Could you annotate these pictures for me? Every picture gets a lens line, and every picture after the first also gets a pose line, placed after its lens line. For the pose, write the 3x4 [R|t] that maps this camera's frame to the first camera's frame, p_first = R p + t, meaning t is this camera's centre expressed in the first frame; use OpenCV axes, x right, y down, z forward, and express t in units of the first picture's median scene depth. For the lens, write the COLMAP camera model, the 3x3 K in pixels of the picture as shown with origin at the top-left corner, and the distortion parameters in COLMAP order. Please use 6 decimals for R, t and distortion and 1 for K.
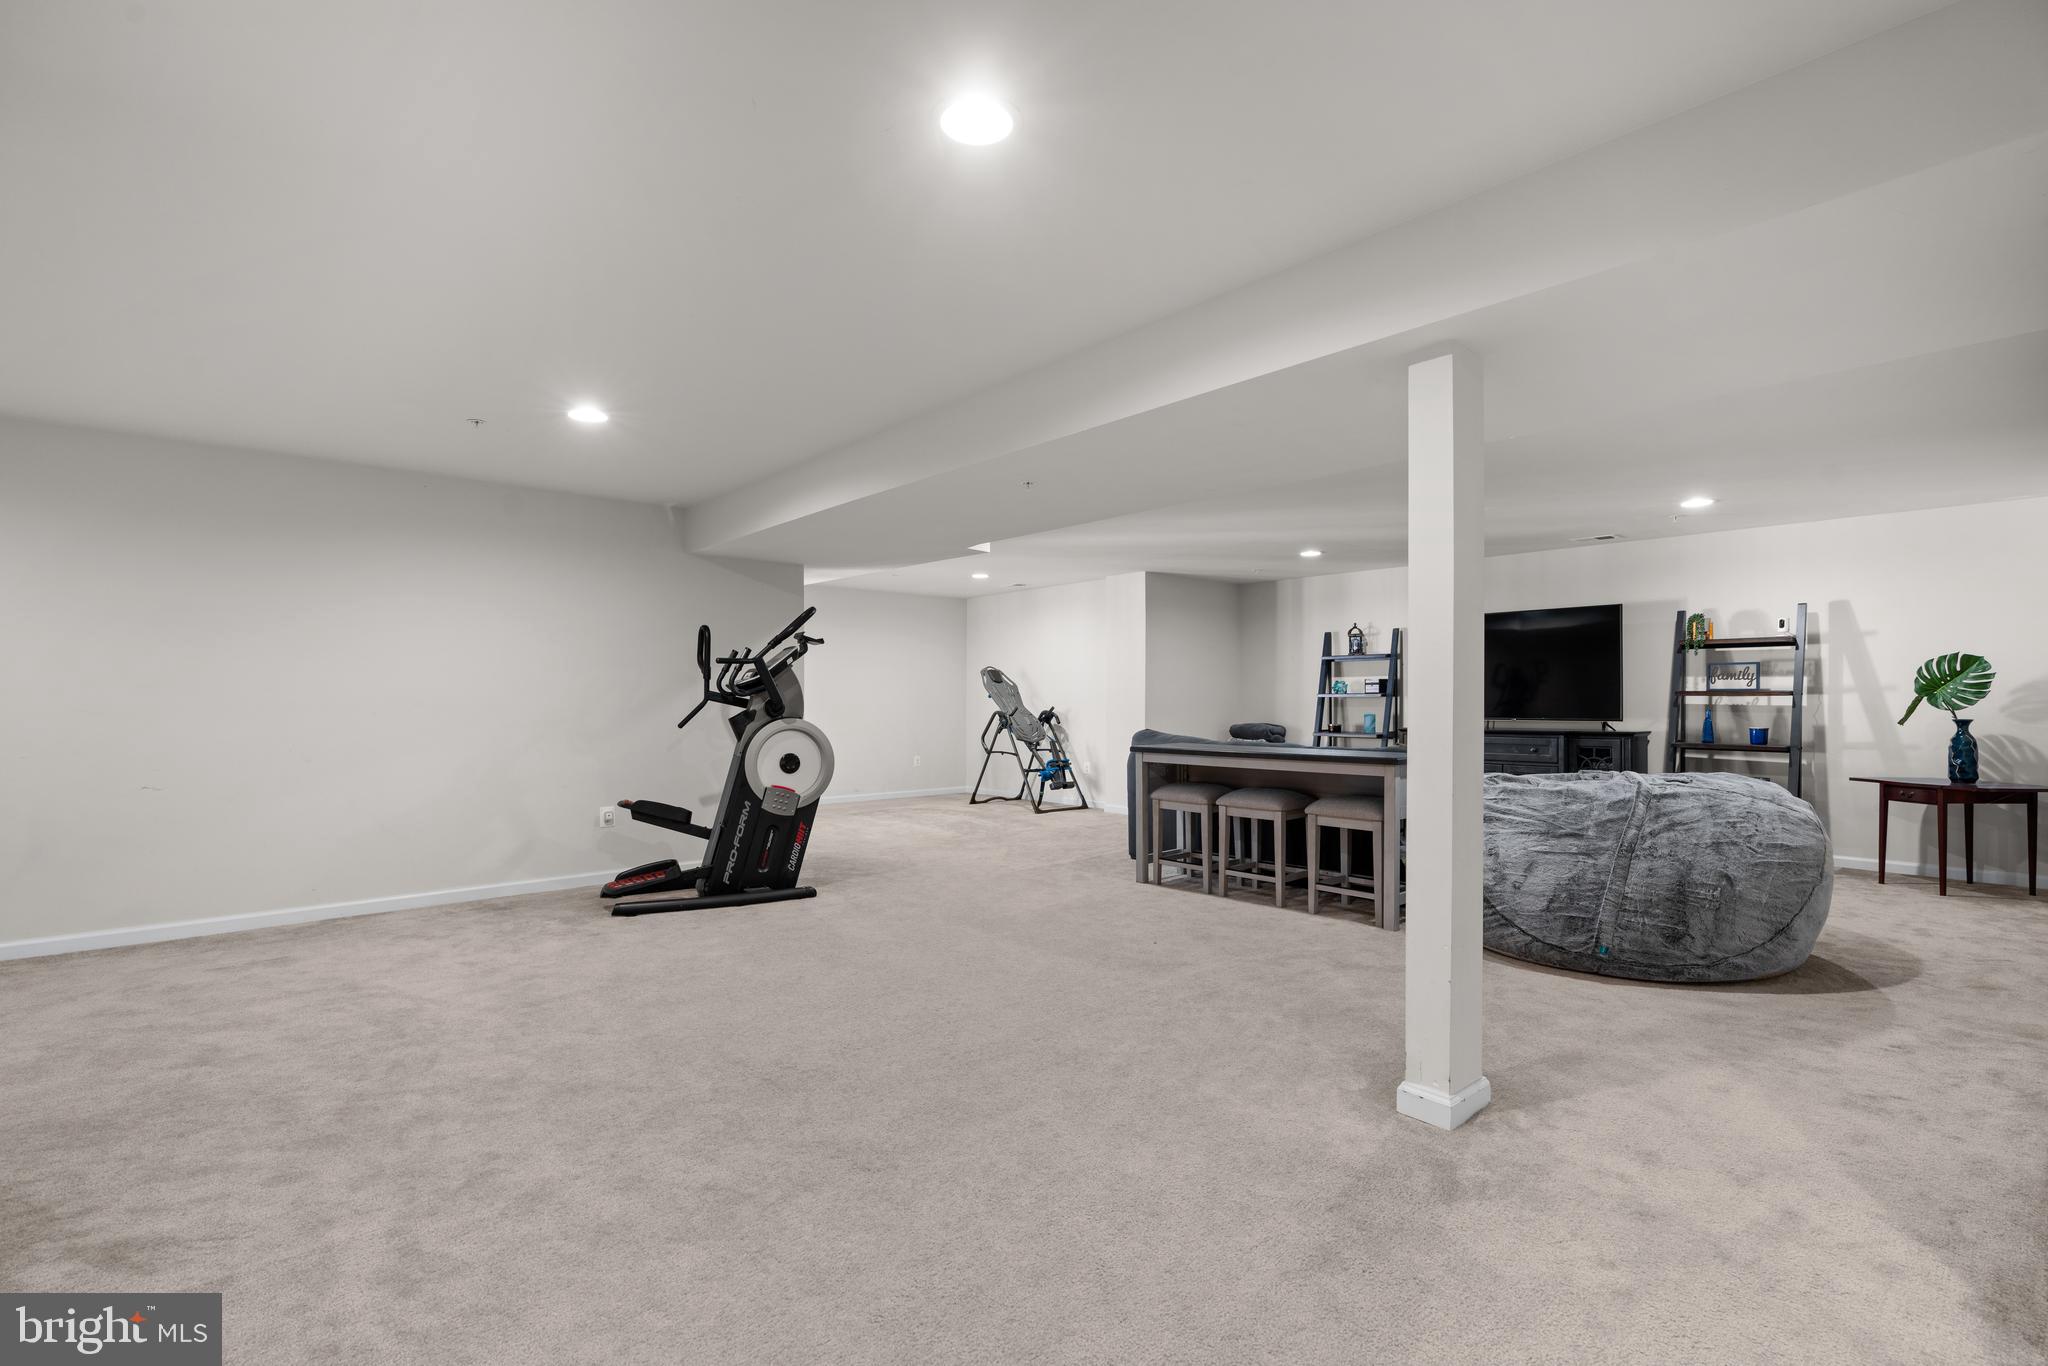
lens RADIAL K [[930.8, 0, 1022.8], [0, 930.8, 693.5], [0, 0, 1]] dist [-0.000525, 0.005491]
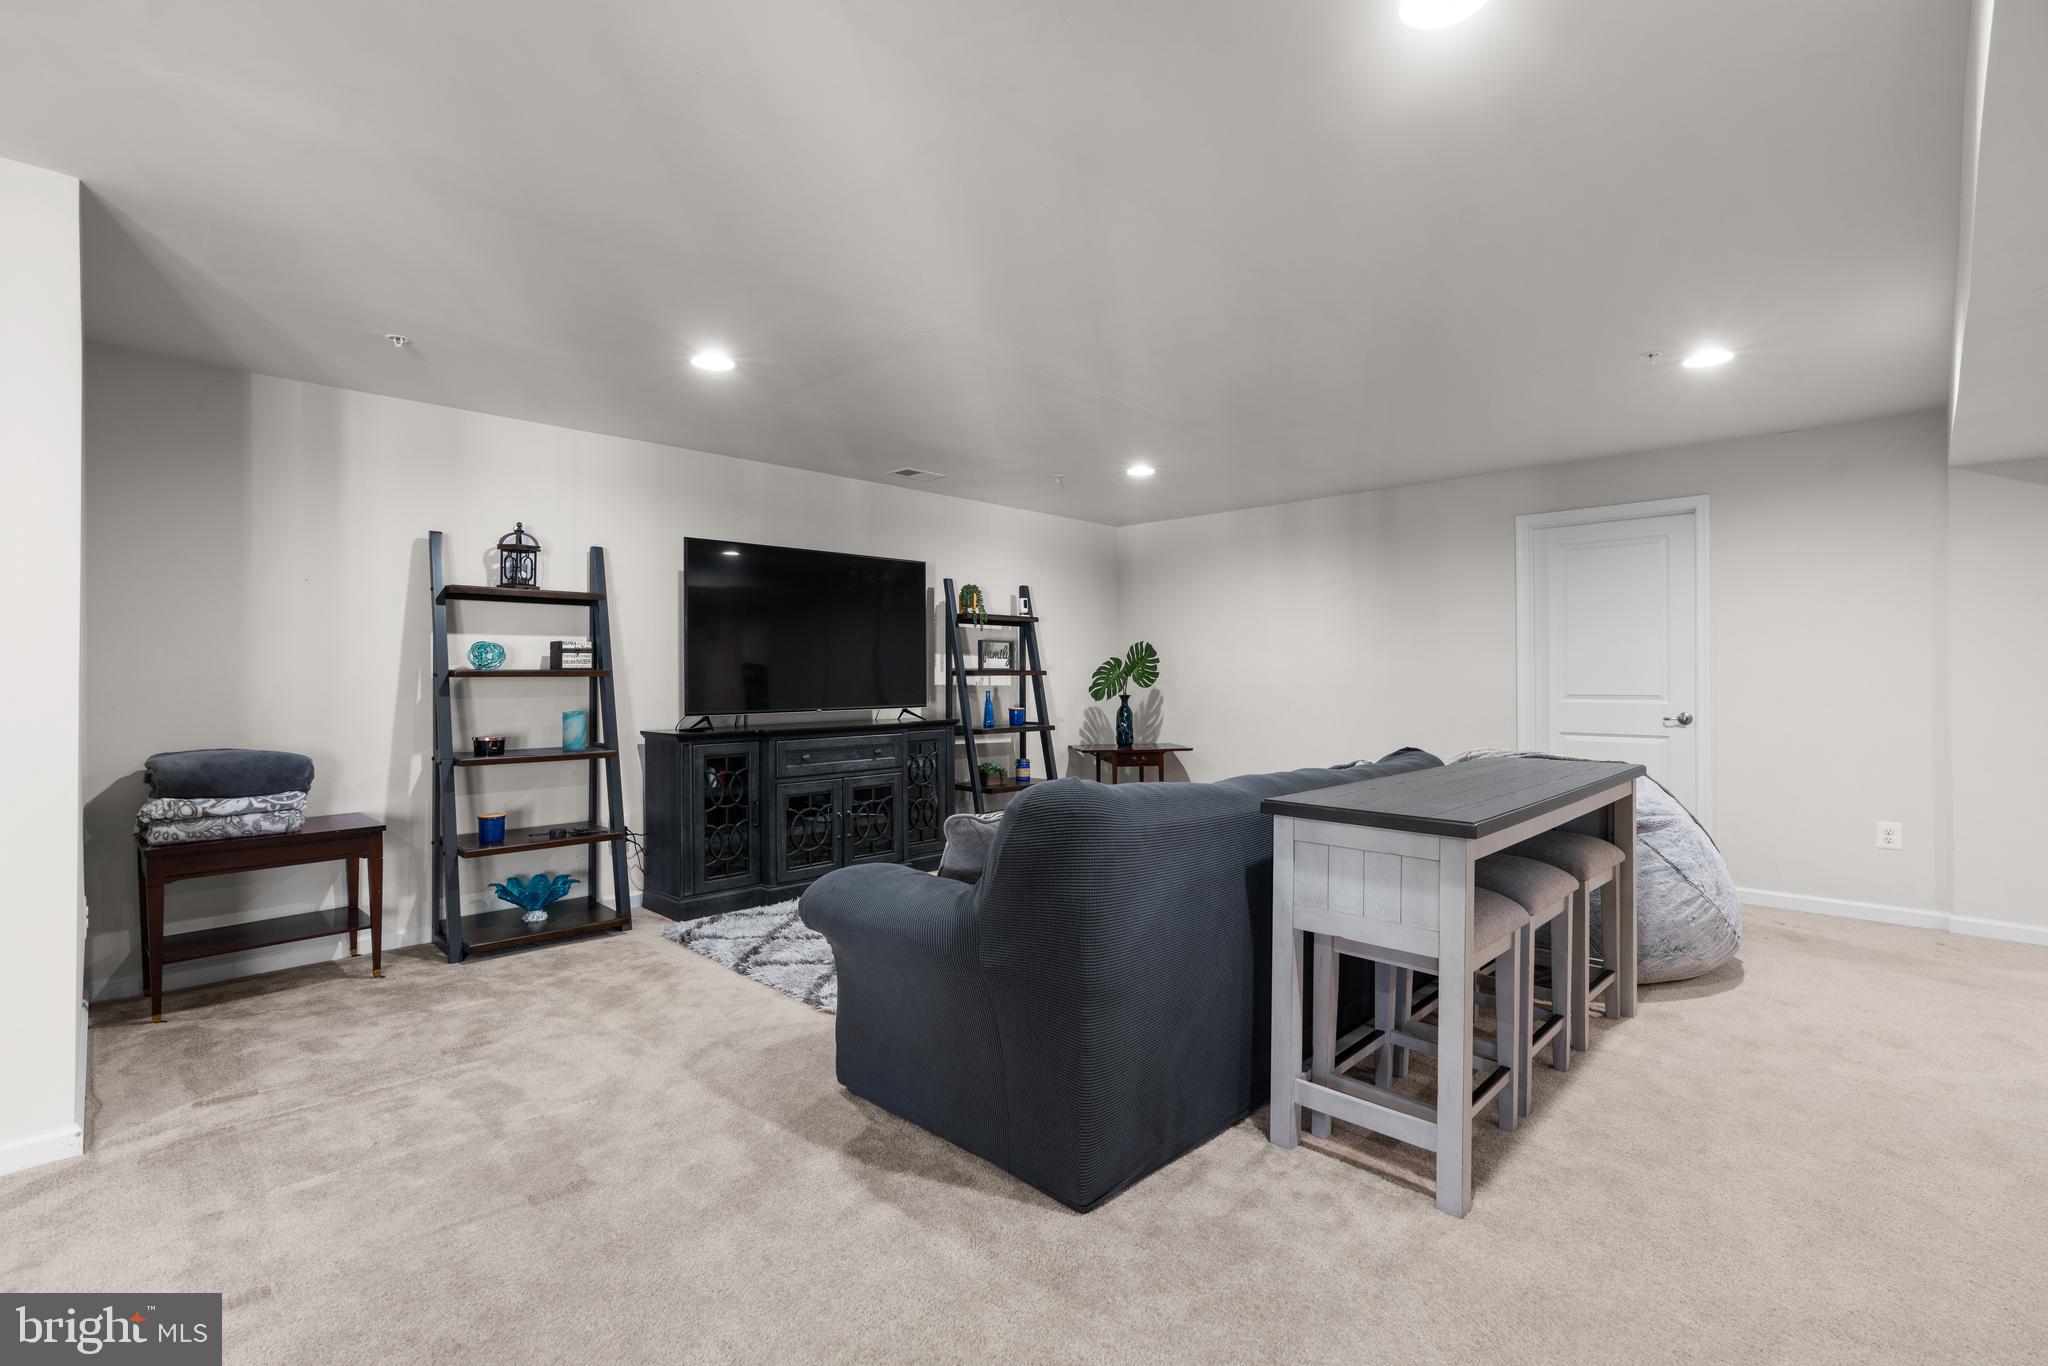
lens RADIAL K [[930.8, 0, 1022.7], [0, 930.8, 680.7], [0, 0, 1]] dist [-0.000525, 0.005491]
pose [[-0.054255, -0.005610, 0.998511, -0.180693], [-0.006219, 0.999967, 0.005280, 0.002188], [-0.998508, -0.005924, -0.054289, 1.010599]]
